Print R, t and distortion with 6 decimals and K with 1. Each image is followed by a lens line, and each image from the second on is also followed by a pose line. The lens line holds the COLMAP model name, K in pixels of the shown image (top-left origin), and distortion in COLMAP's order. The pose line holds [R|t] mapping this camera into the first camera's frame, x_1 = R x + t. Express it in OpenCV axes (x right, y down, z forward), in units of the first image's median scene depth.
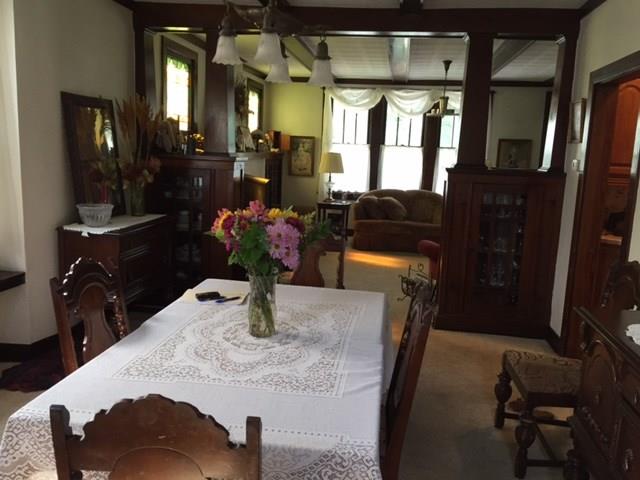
lens RADIAL K [[546.0, 0, 320.8], [0, 546.0, 238.2], [0, 0, 1]] dist [0.072724, -0.090459]
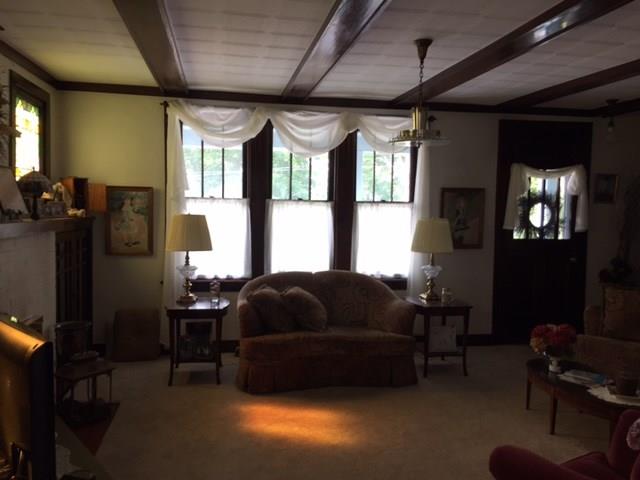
lens RADIAL K [[546.0, 0, 319.3], [0, 546.0, 240.3], [0, 0, 1]] dist [0.072724, -0.090459]
pose [[0.948955, -0.042914, 0.312477, -0.028305], [0.071254, 0.994257, -0.079844, -0.073253], [-0.307256, 0.098034, 0.946564, 0.415690]]
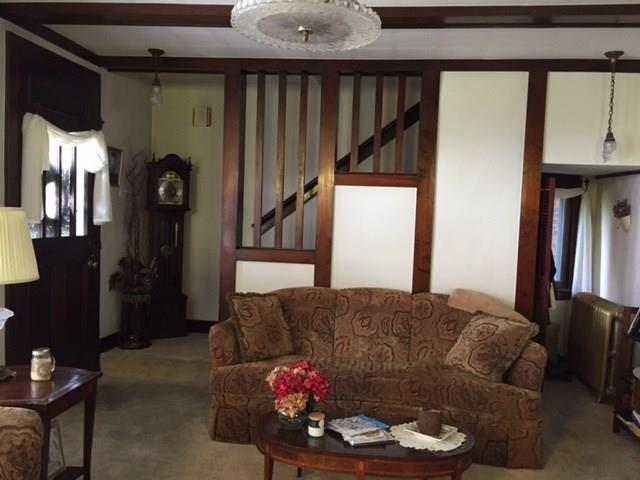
lens RADIAL K [[546.0, 0, 320.0], [0, 546.0, 243.2], [0, 0, 1]] dist [0.072724, -0.090459]
pose [[-0.026691, -0.099518, 0.994678, -0.004677], [0.124365, 0.986971, 0.102084, -0.123920], [-0.991878, 0.126427, -0.013967, 0.772662]]
